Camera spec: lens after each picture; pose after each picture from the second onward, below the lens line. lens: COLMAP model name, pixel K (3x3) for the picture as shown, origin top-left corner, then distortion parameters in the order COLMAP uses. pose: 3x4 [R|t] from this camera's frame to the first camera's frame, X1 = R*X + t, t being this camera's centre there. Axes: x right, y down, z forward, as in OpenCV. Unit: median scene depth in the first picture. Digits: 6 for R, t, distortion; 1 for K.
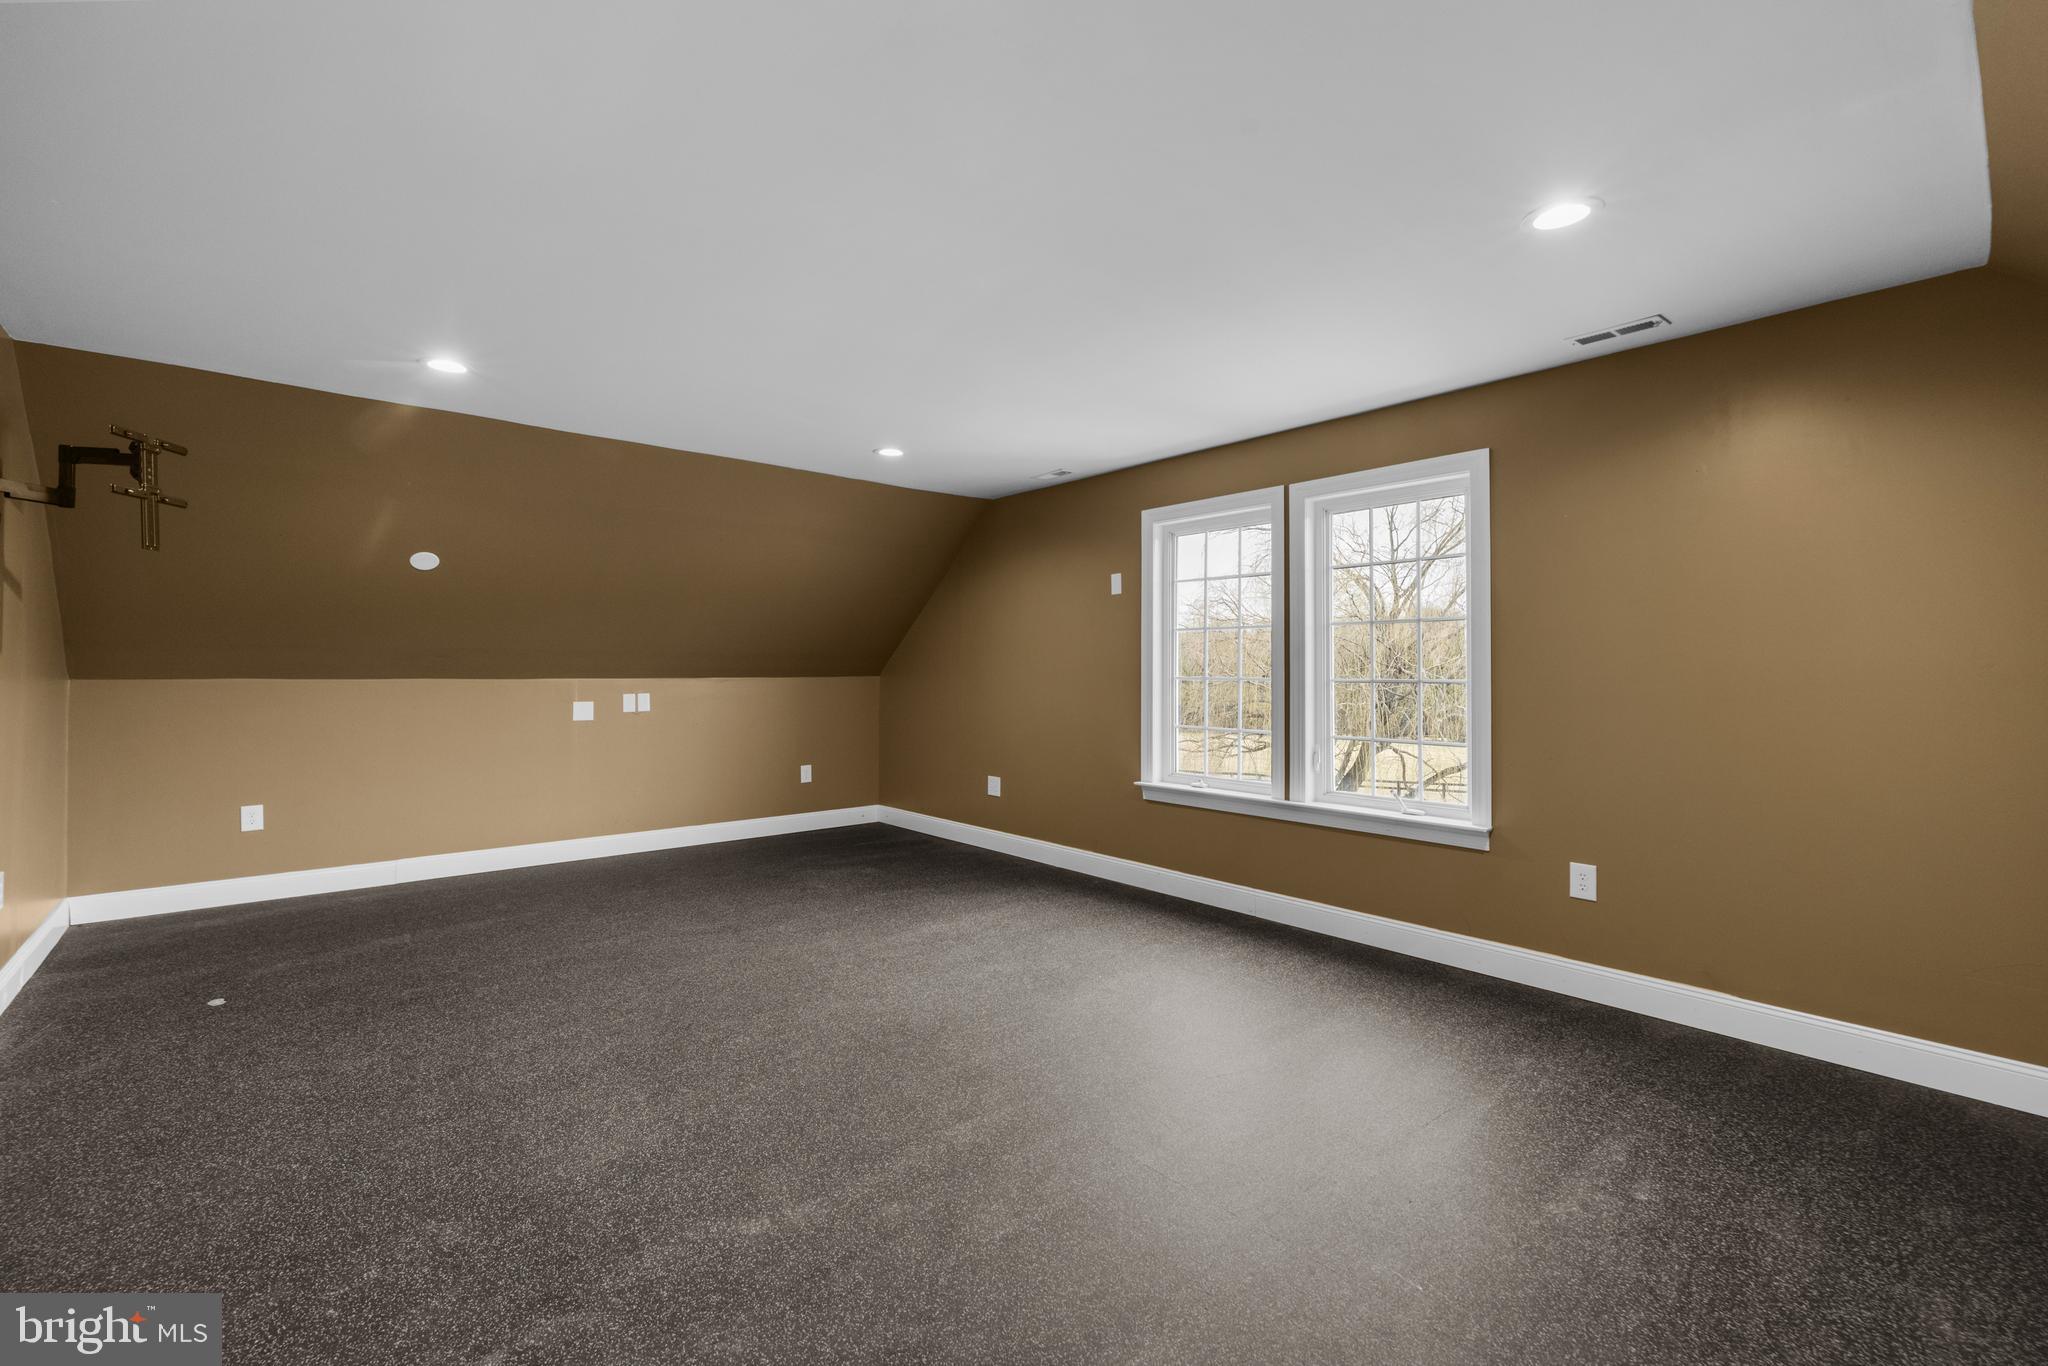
lens RADIAL K [[872.2, 0, 1019.9], [0, 872.2, 665.0], [0, 0, 1]] dist [0.000382, 0.000264]
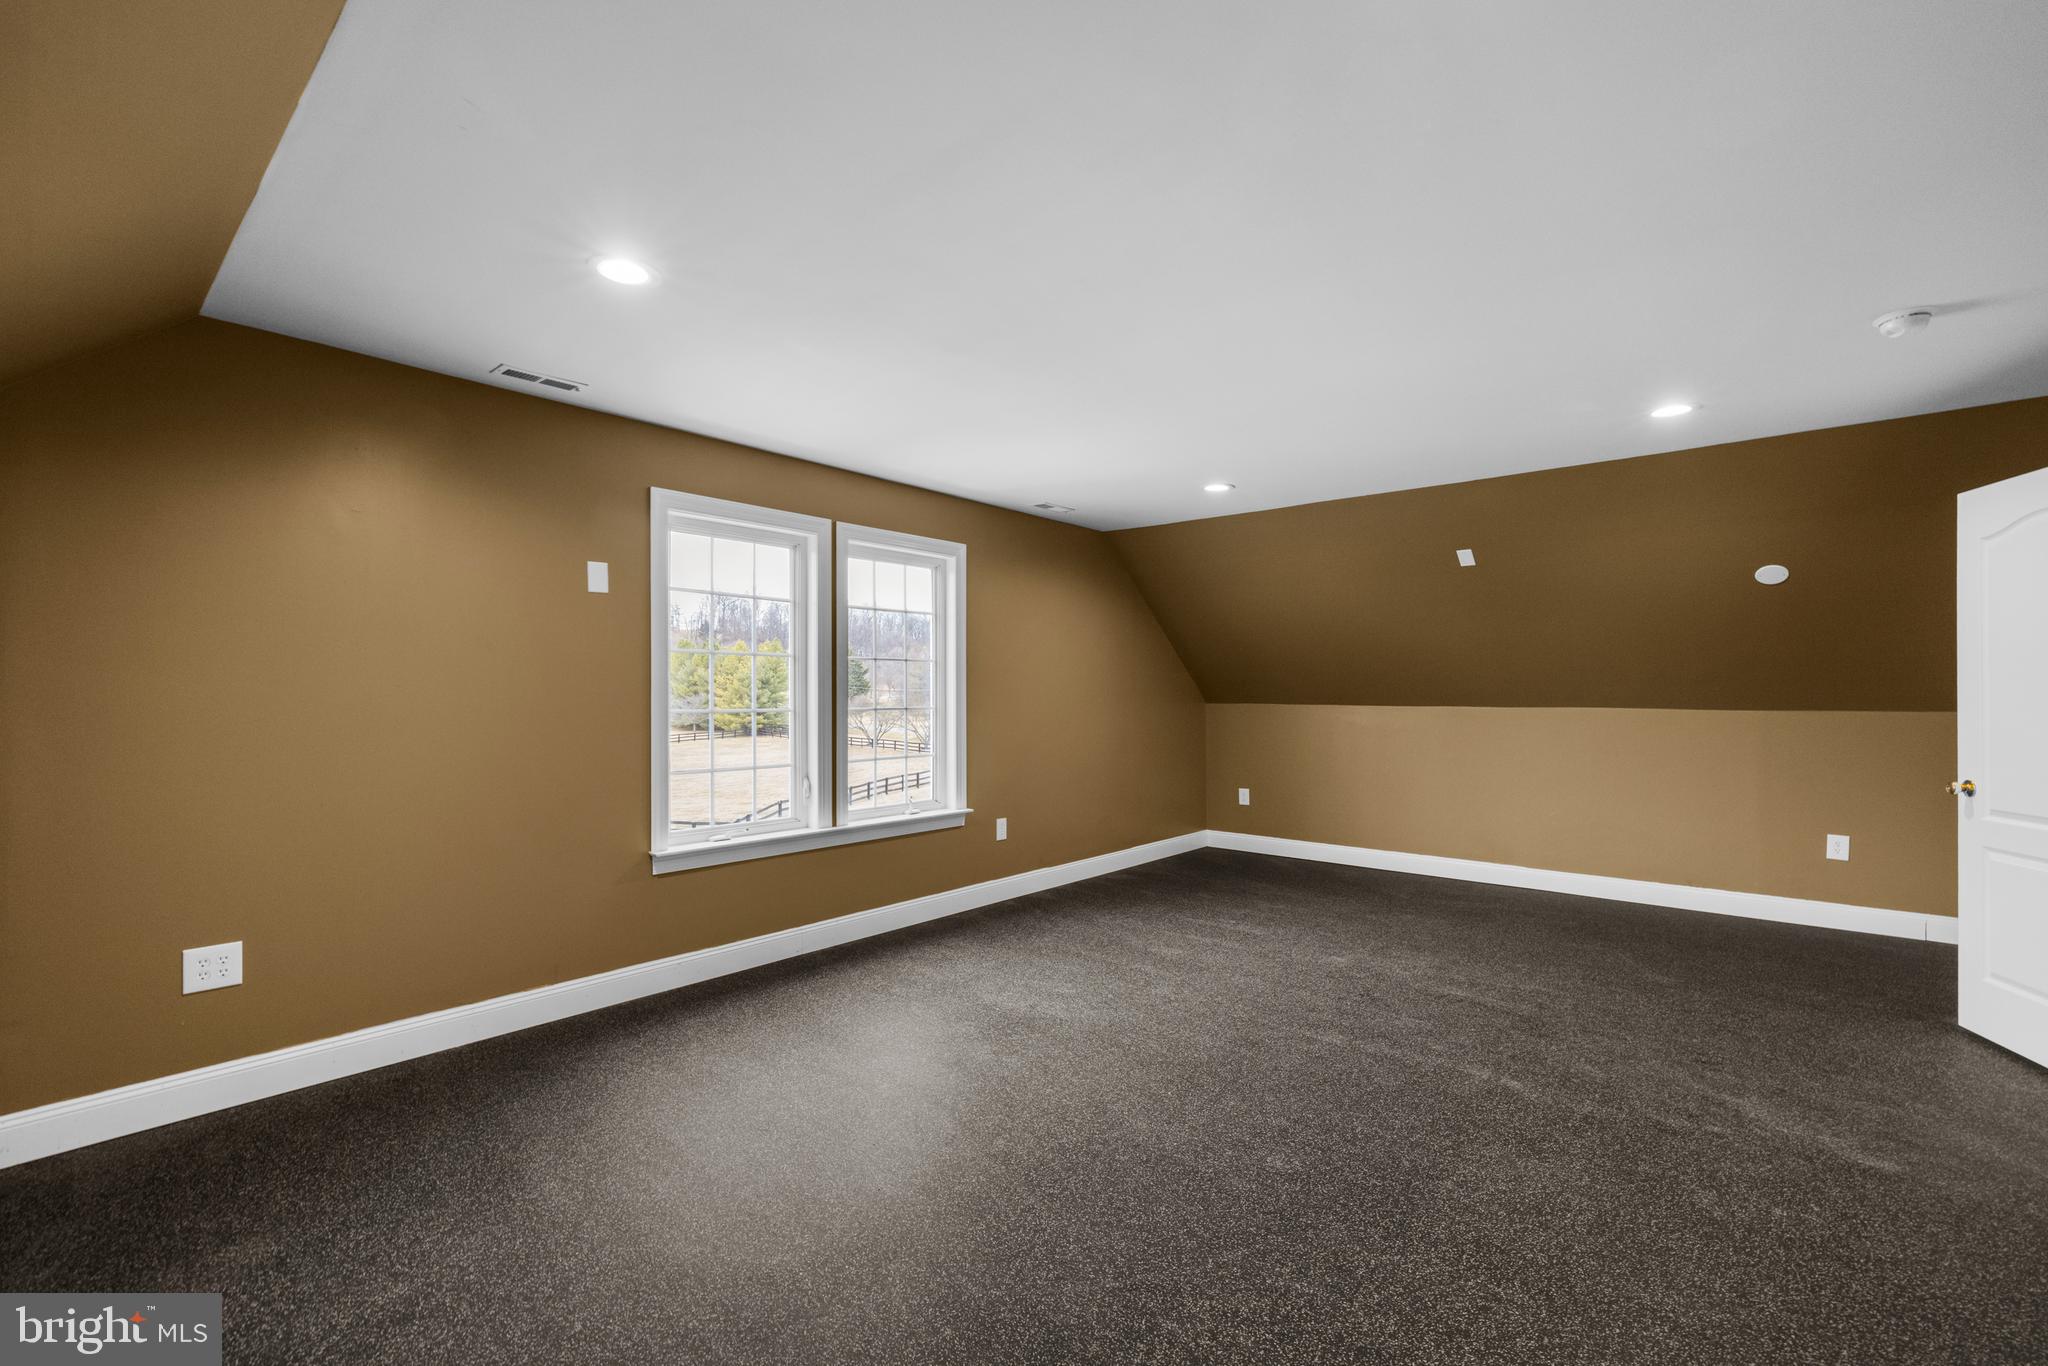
lens RADIAL K [[884.4, 0, 1013.4], [0, 884.4, 690.8], [0, 0, 1]] dist [0.002230, -0.000452]
pose [[-0.150661, 0.001213, 0.988585, -0.898654], [-0.006108, 0.999979, -0.002158, -0.005254], [-0.988567, -0.006363, -0.150651, 1.119684]]
